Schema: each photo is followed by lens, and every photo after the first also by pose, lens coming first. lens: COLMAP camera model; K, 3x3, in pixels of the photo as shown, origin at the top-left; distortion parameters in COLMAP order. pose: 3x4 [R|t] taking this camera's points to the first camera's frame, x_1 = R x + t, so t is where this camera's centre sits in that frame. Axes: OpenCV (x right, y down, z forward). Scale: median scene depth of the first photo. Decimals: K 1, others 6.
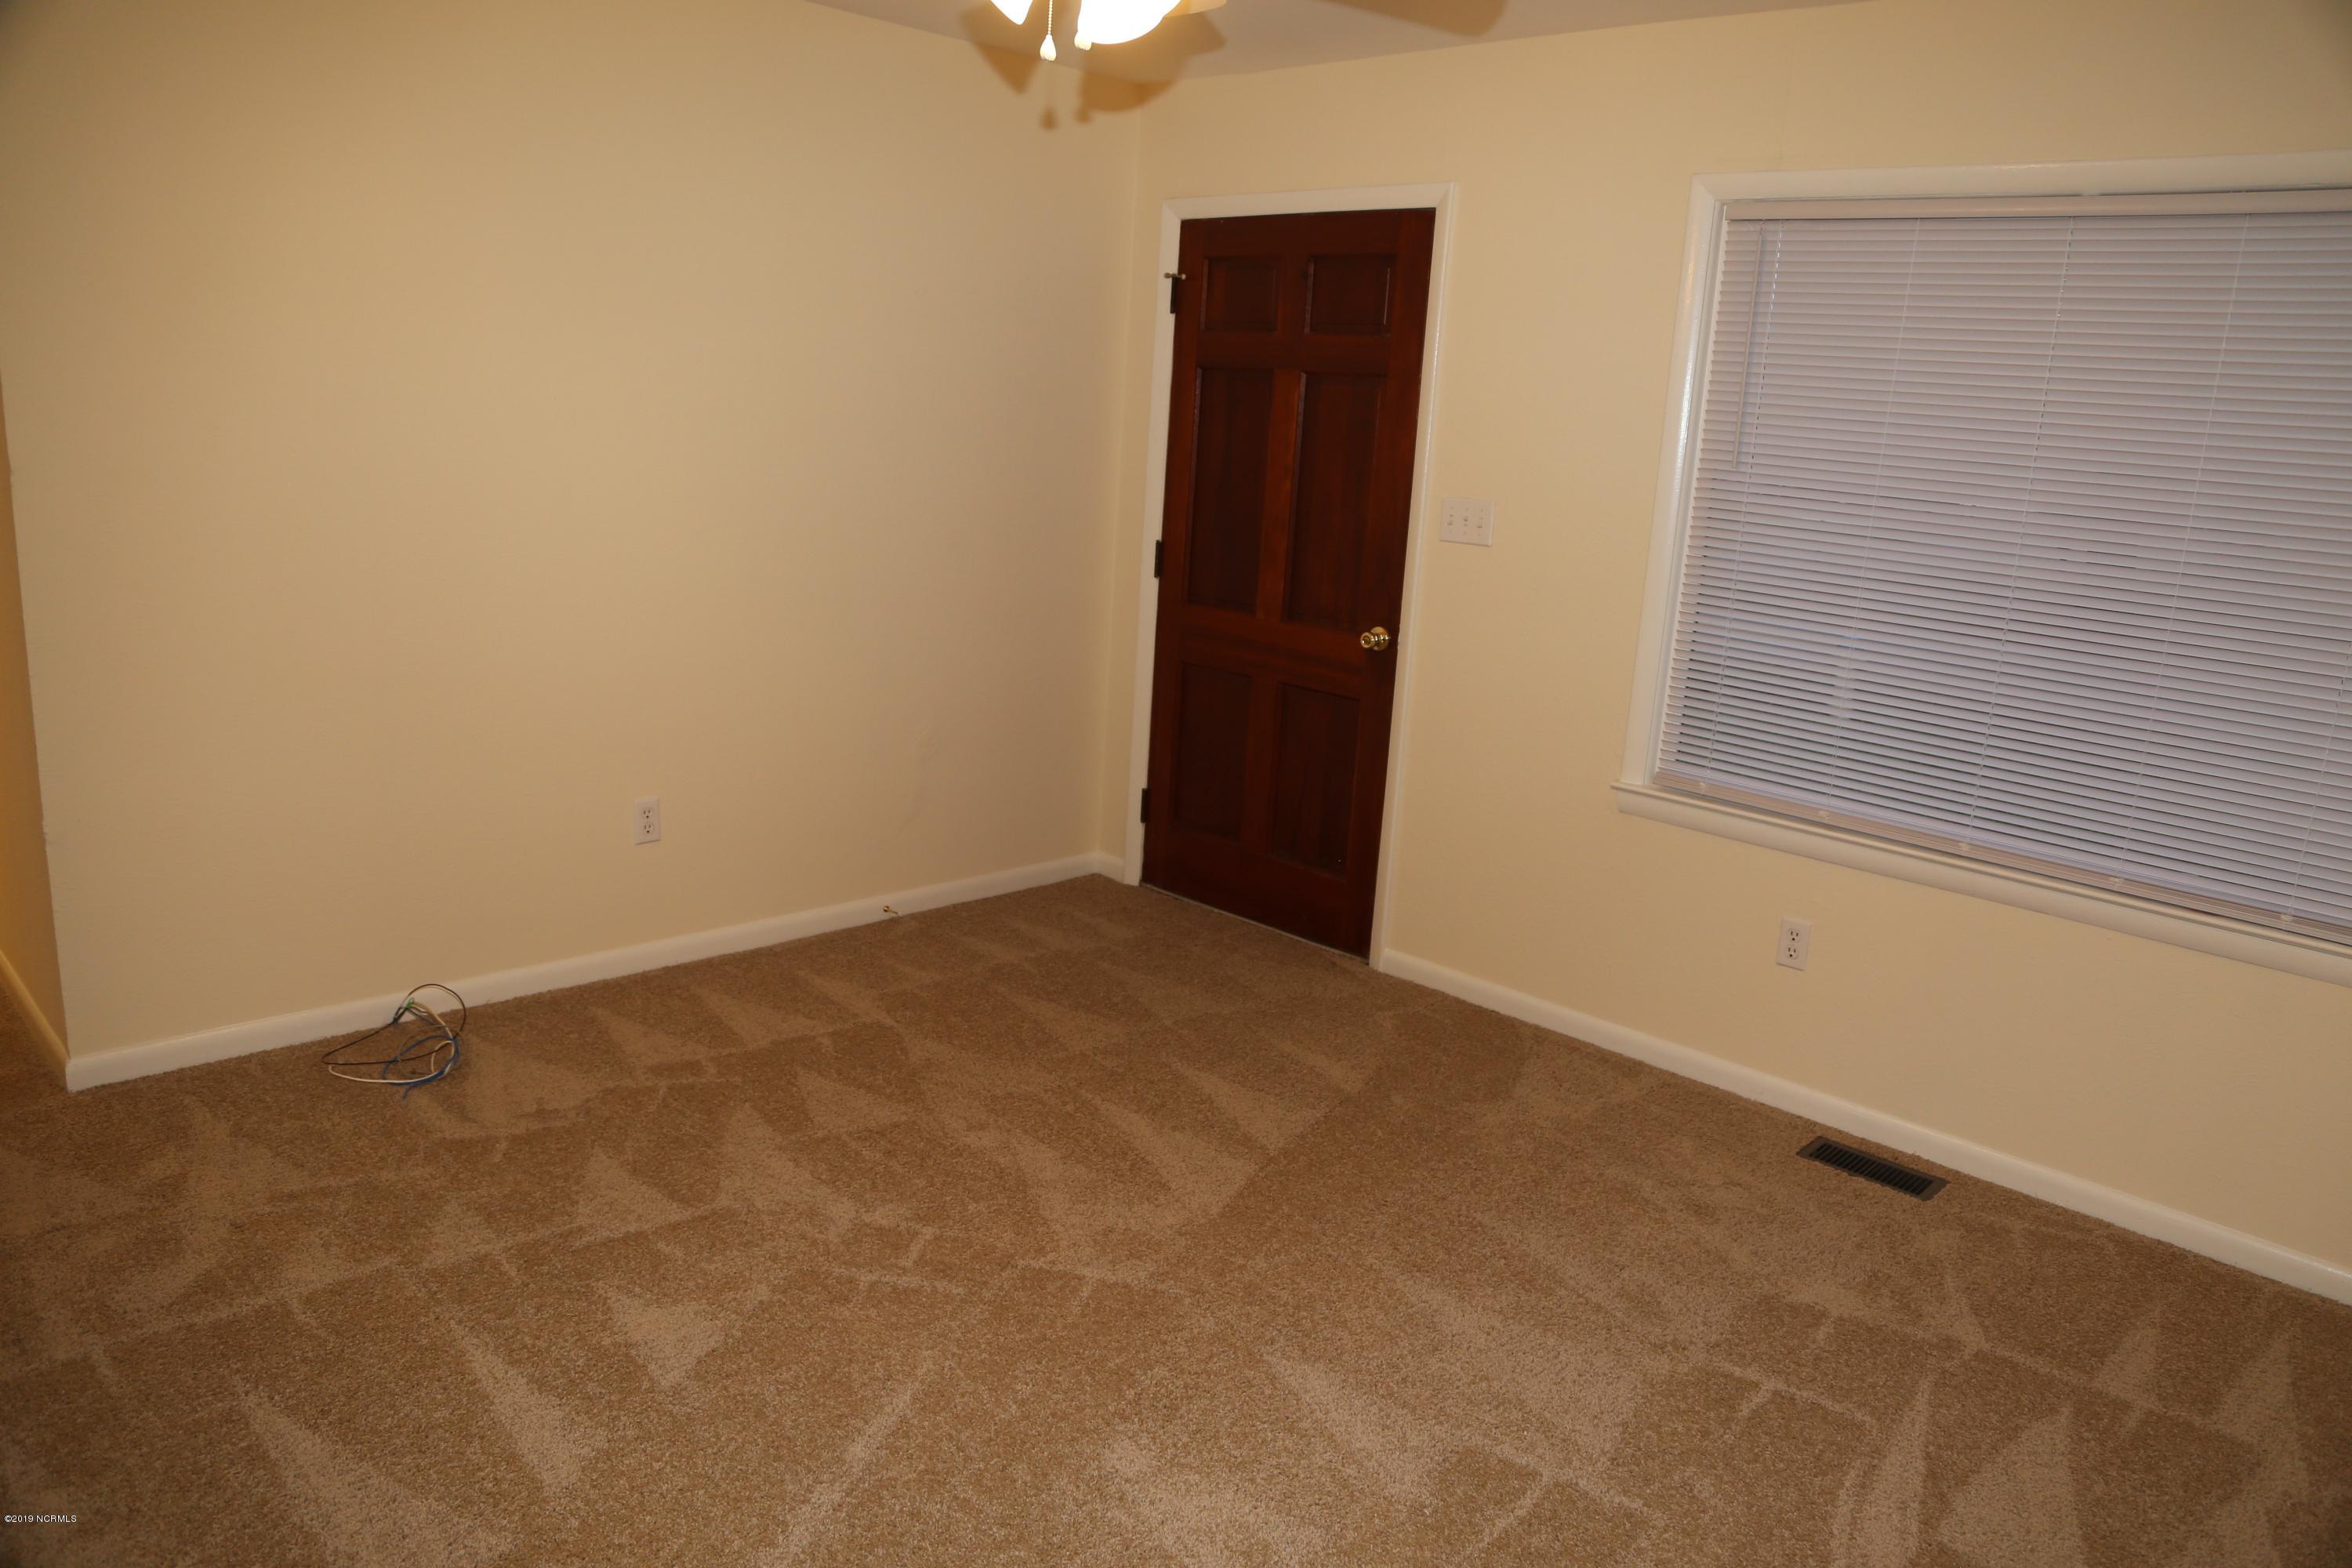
lens RADIAL K [[1625.3, 0, 1174.8], [0, 1625.3, 778.4], [0, 0, 1]] dist [-0.118953, 0.067736]
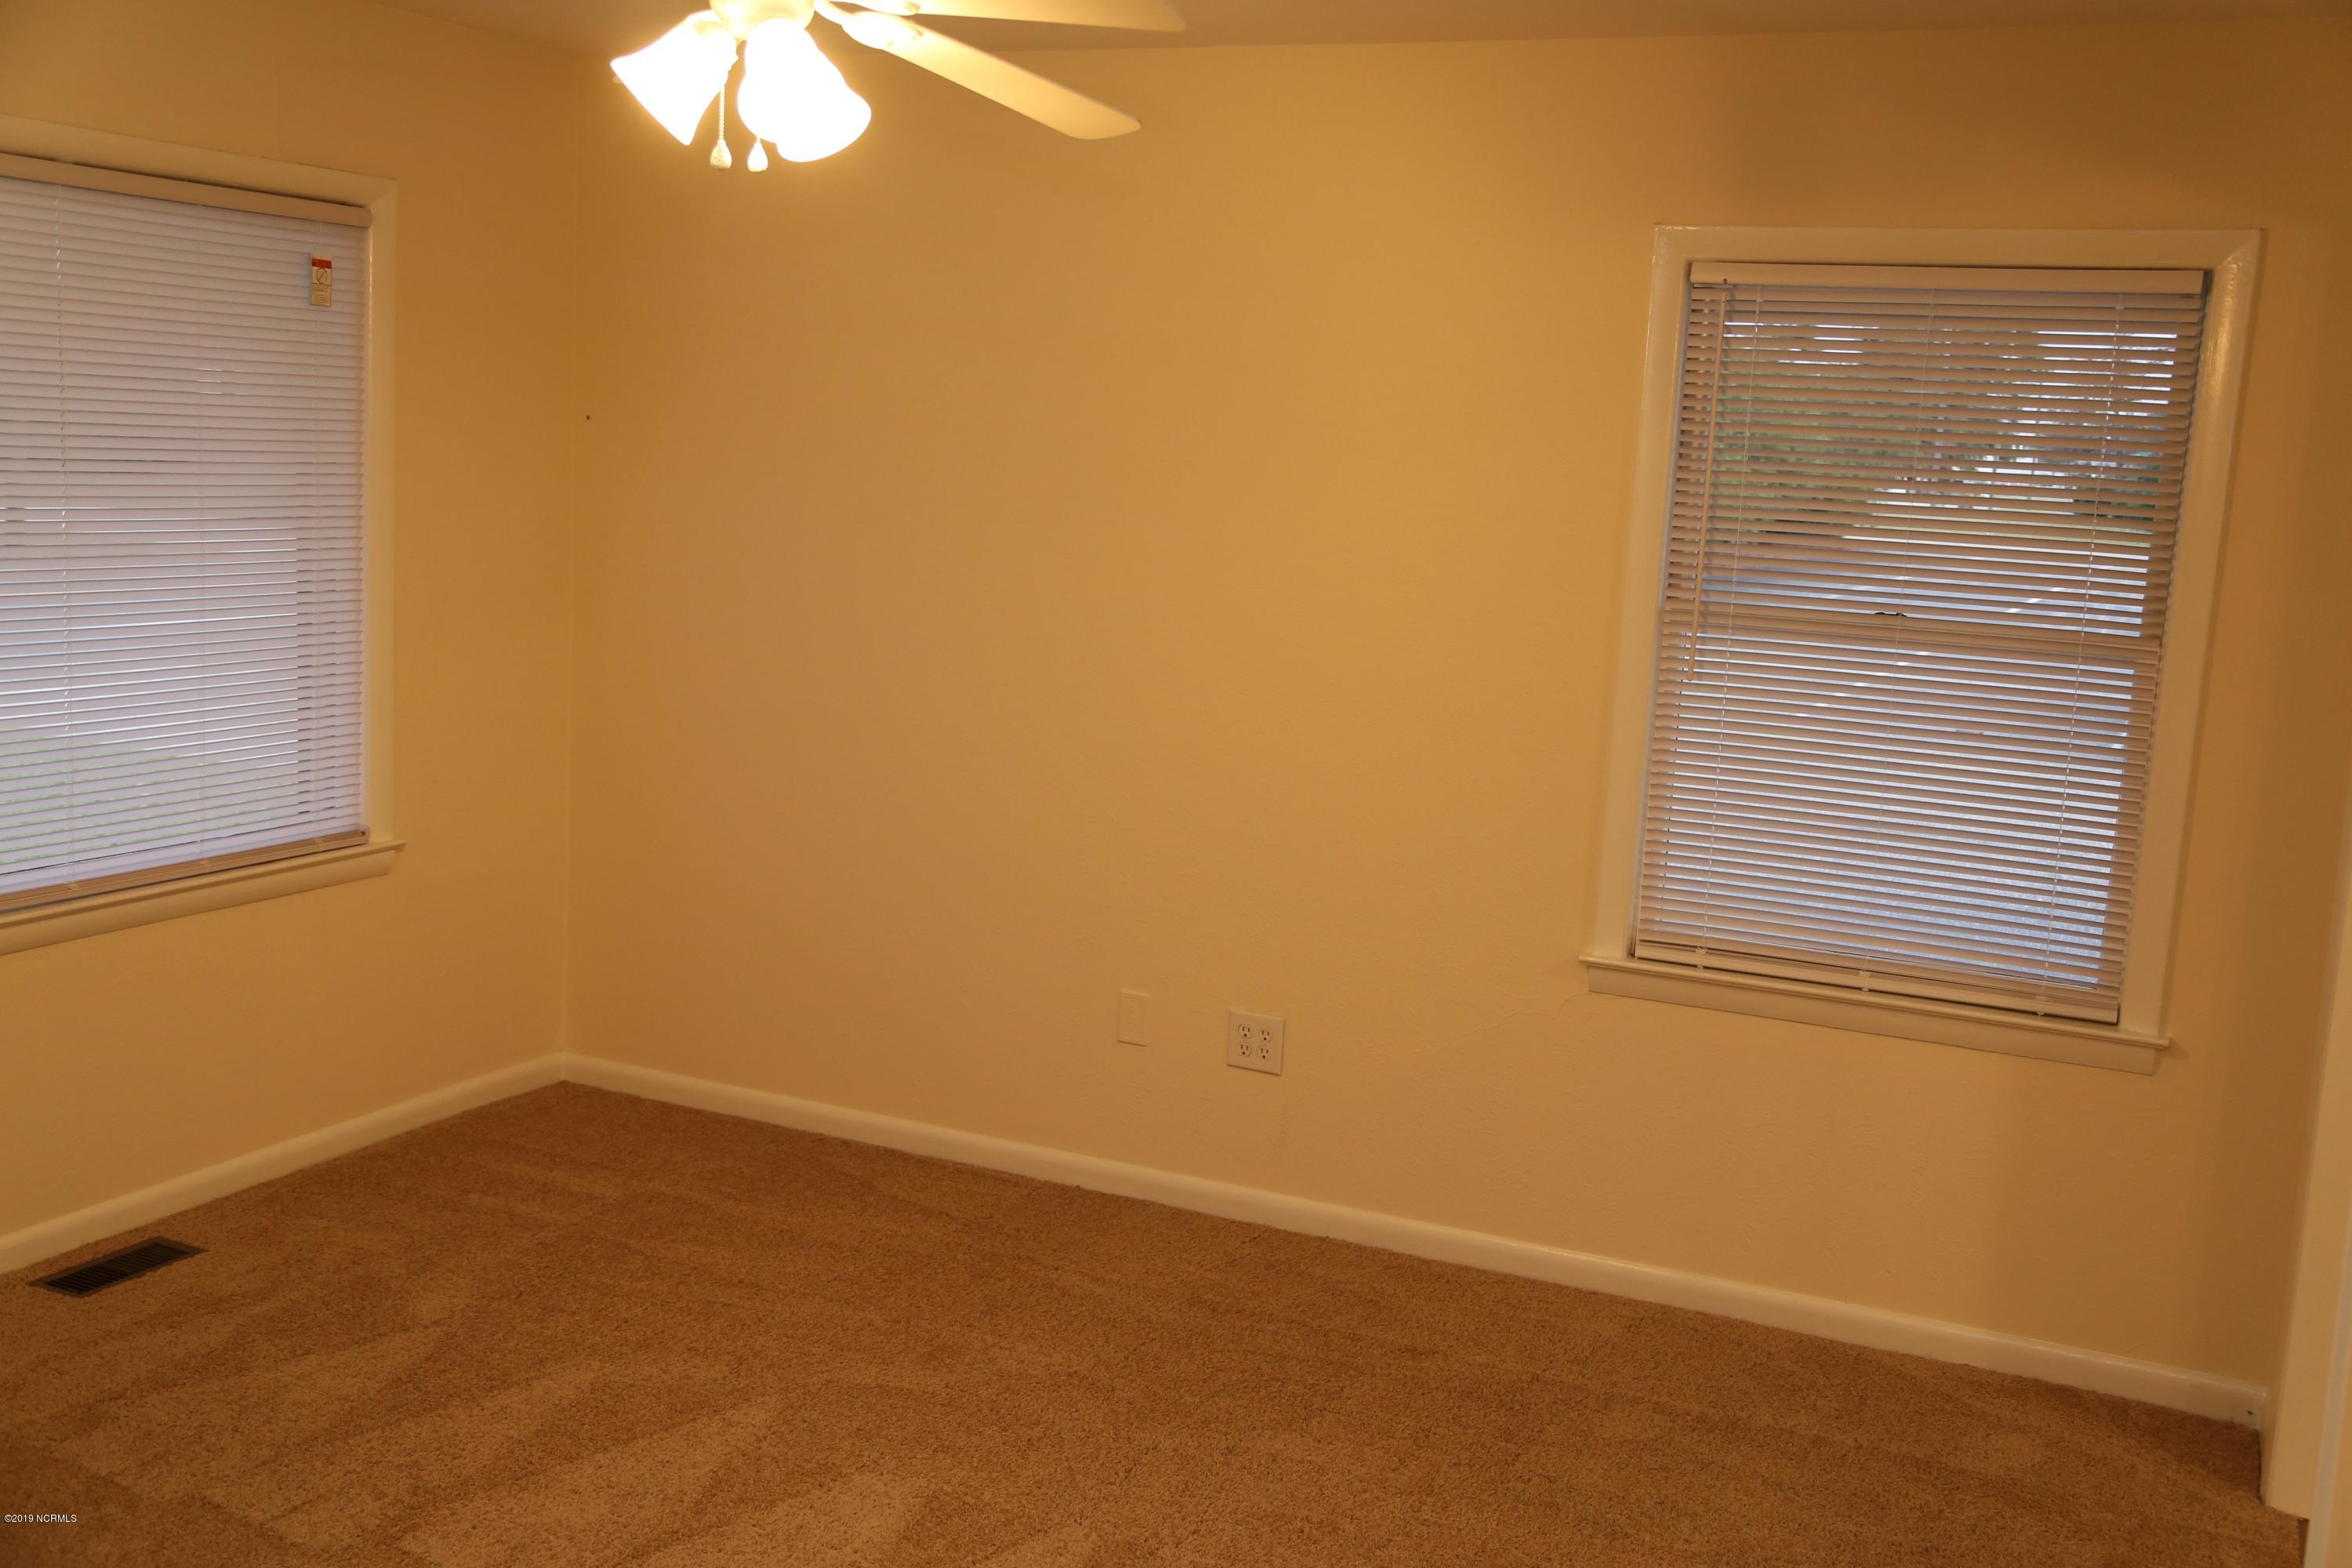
lens RADIAL K [[2294.6, 0, 1177.5], [0, 2294.6, 773.3], [0, 0, 1]] dist [0.030691, 0.000000]
pose [[-0.331722, -0.209545, 0.919811, -0.846221], [0.137976, 0.953757, 0.267038, -0.265195], [-0.933233, 0.215495, -0.287470, 0.752463]]
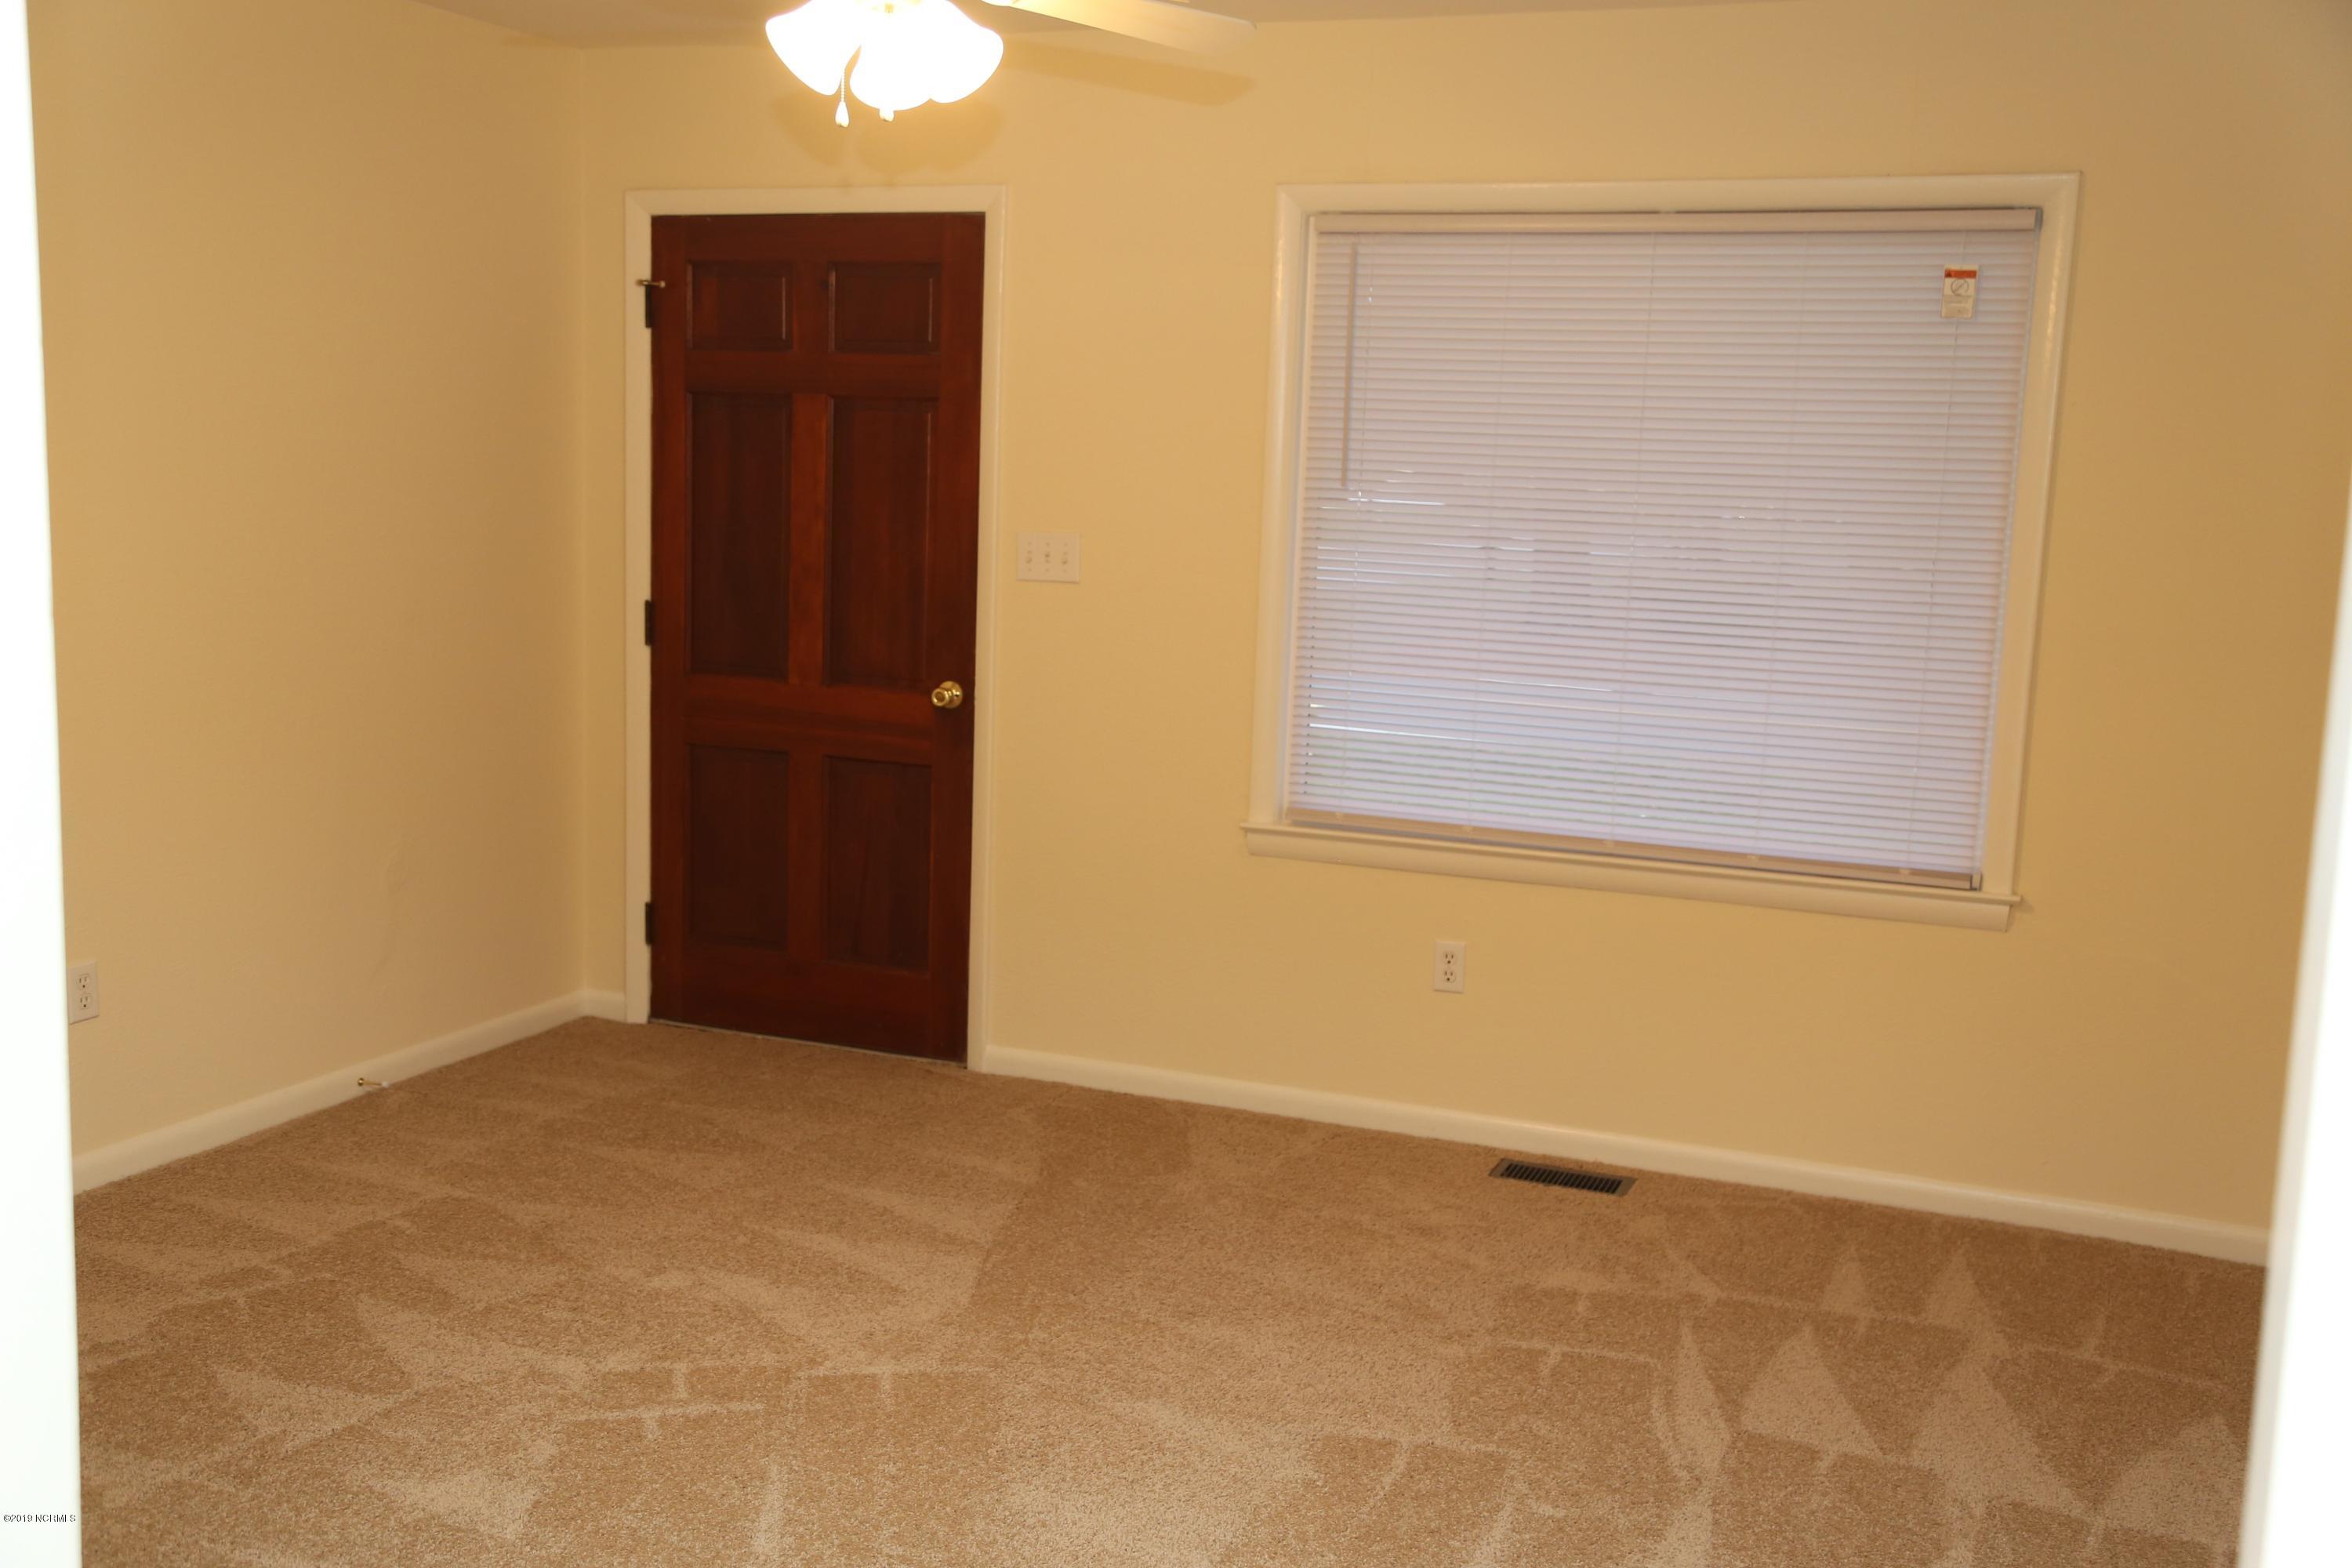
lens RADIAL K [[2294.6, 0, 1177.9], [0, 2294.6, 787.2], [0, 0, 1]] dist [0.030691, 0.000000]
pose [[0.927666, -0.084851, 0.363643, -0.279517], [0.106610, 0.993490, -0.040151, 0.035067], [-0.357869, 0.076015, 0.930673, -0.265126]]
